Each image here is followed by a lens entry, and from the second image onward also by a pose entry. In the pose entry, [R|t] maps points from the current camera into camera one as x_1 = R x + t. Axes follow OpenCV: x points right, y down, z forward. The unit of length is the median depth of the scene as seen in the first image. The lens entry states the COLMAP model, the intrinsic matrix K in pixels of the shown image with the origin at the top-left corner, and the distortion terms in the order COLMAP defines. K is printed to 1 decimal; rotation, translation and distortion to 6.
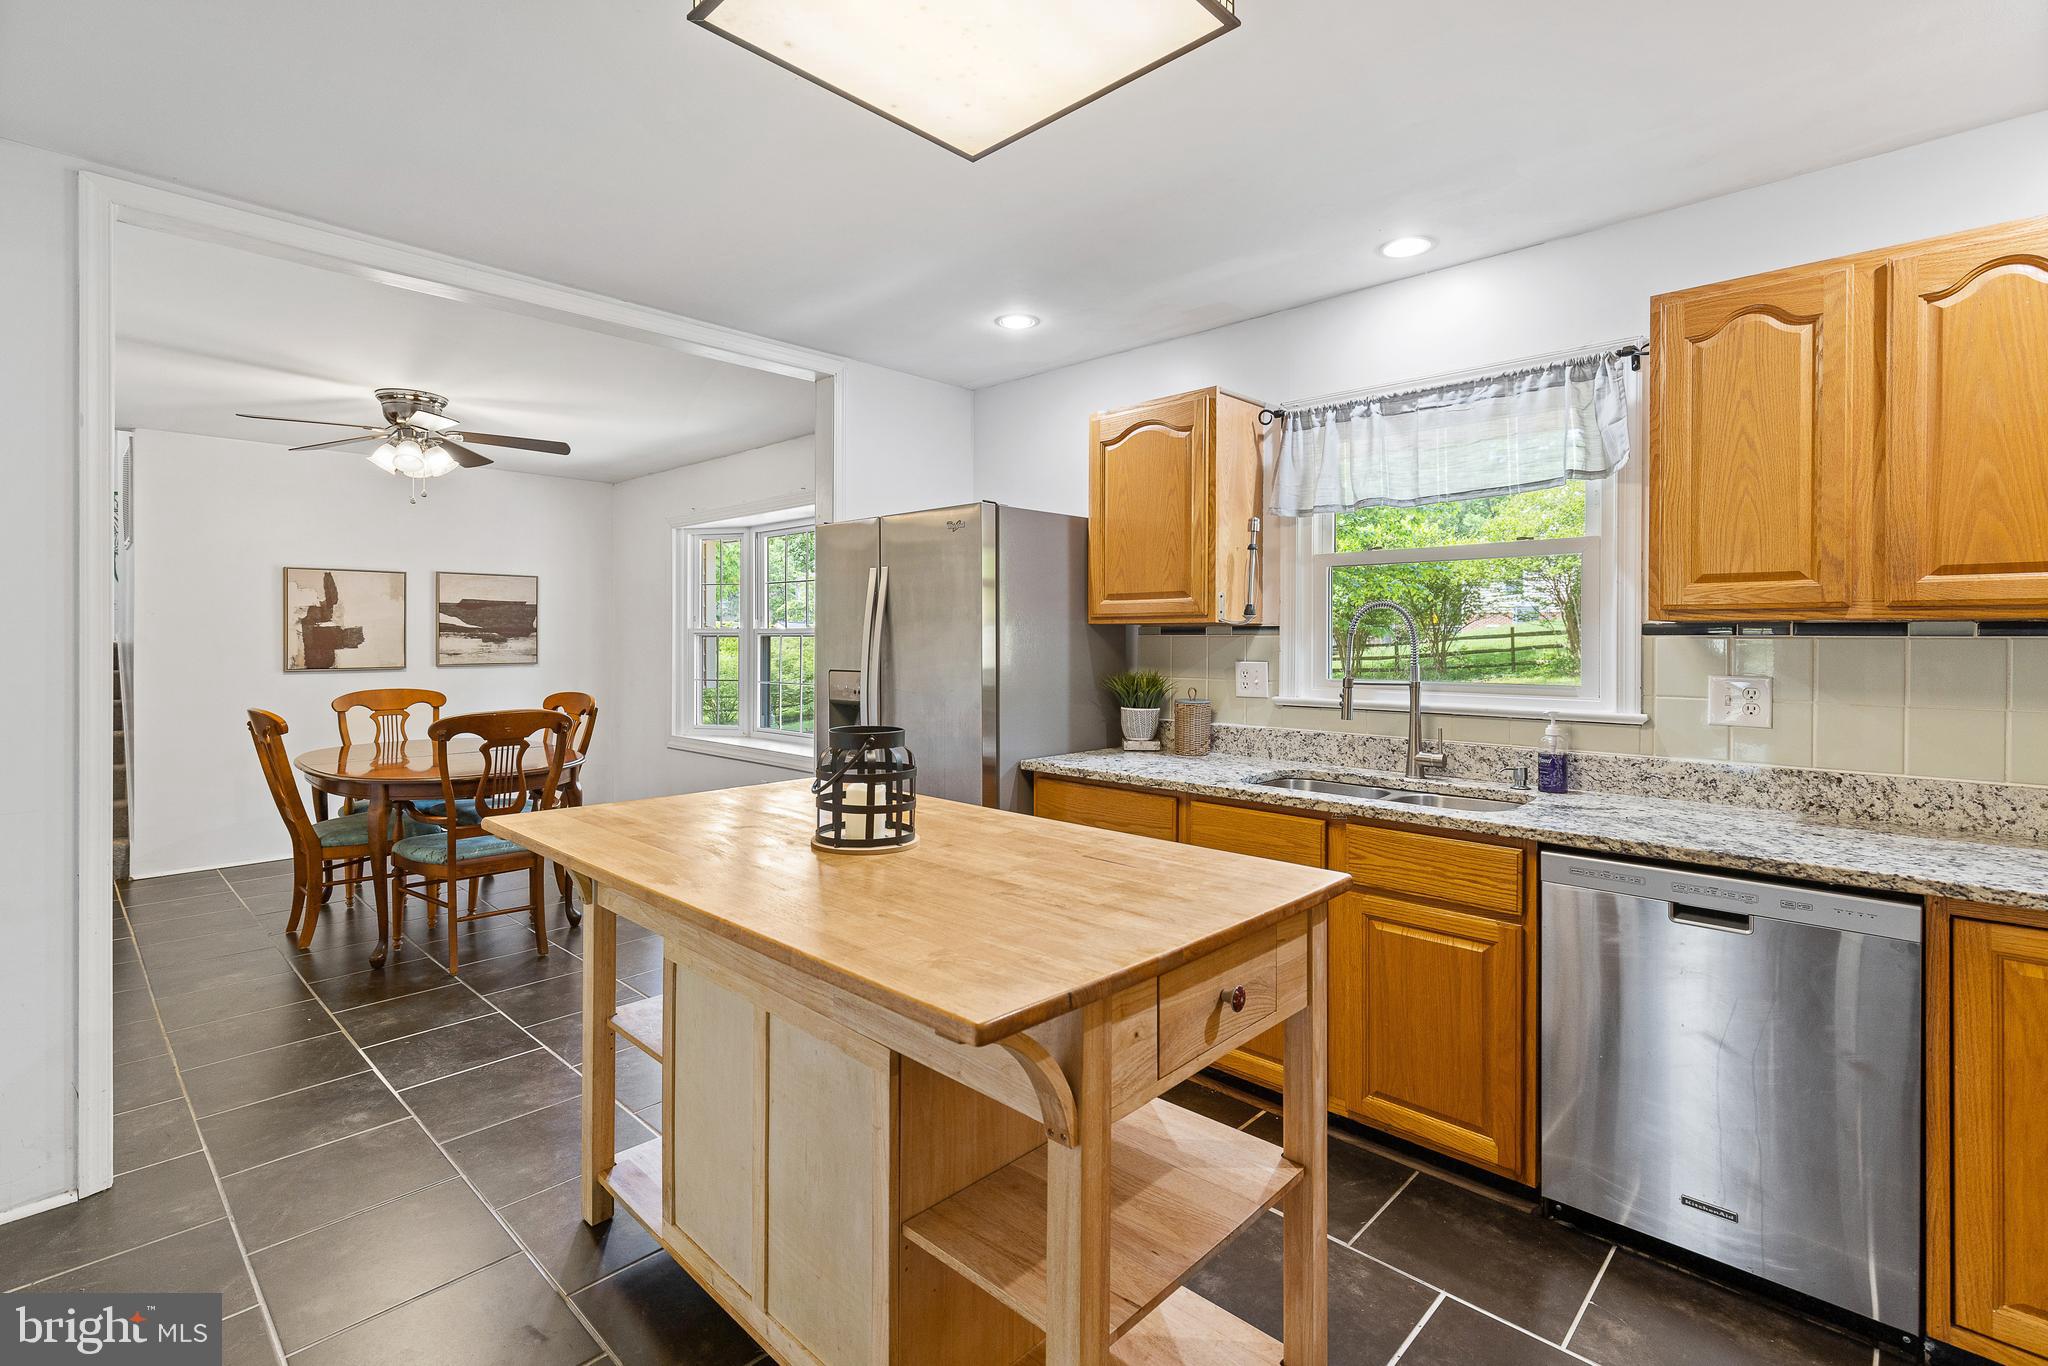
lens RADIAL K [[943.3, 0, 985.4], [0, 943.3, 638.2], [0, 0, 1]] dist [0.011443, -0.000722]
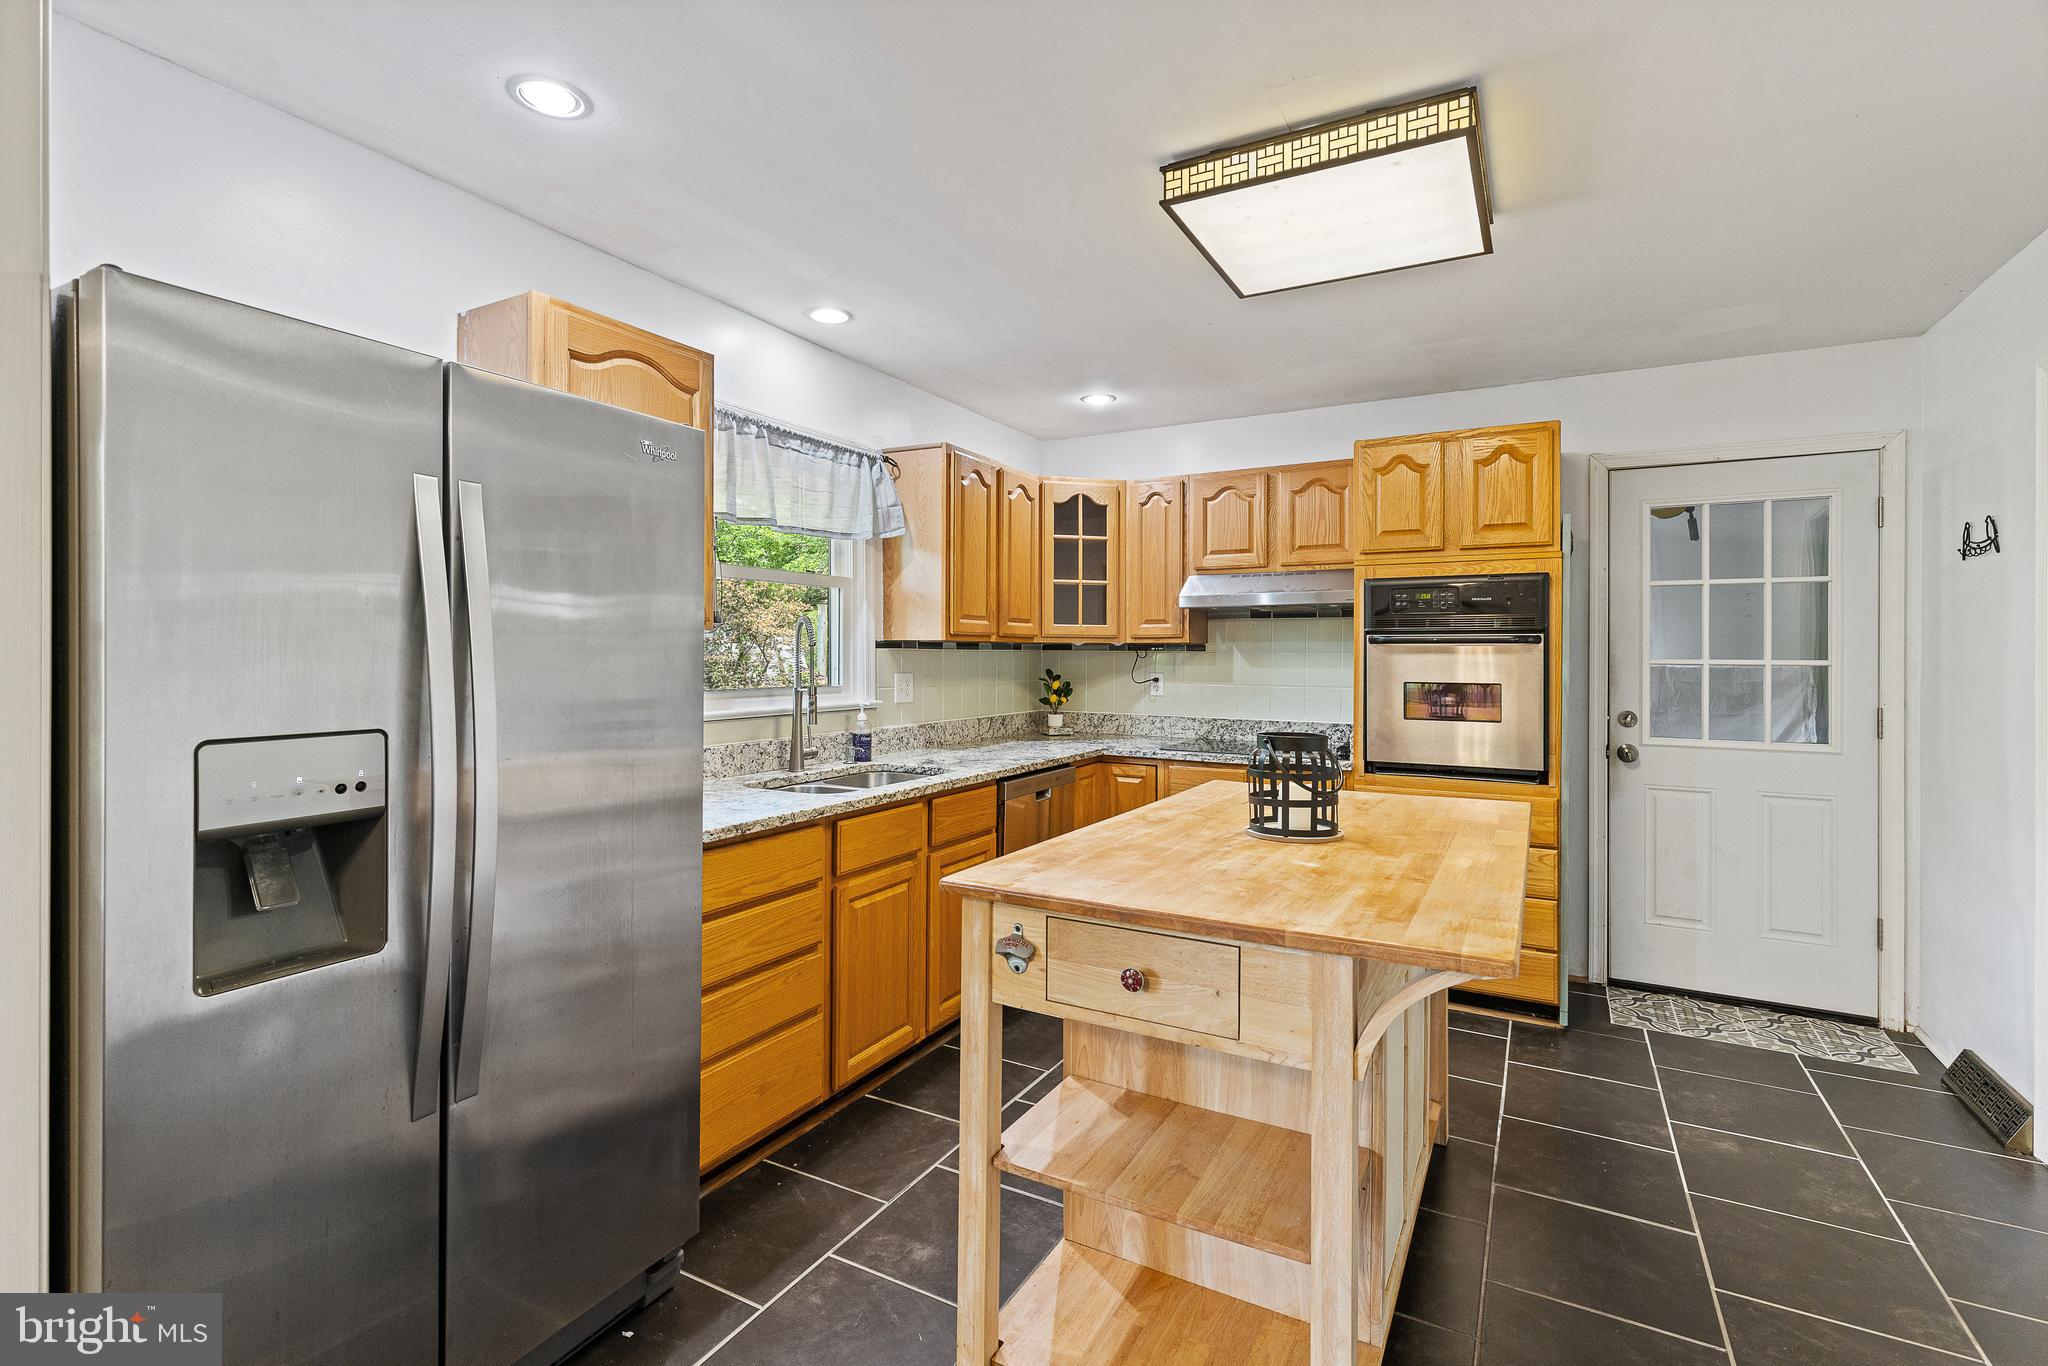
lens RADIAL K [[943.3, 0, 1038.8], [0, 943.3, 647.2], [0, 0, 1]] dist [0.011443, -0.000722]
pose [[-0.289163, 0.002561, 0.957276, -0.401033], [-0.007265, 0.999962, -0.004870, 0.000437], [-0.957252, -0.008363, -0.289134, 0.582110]]
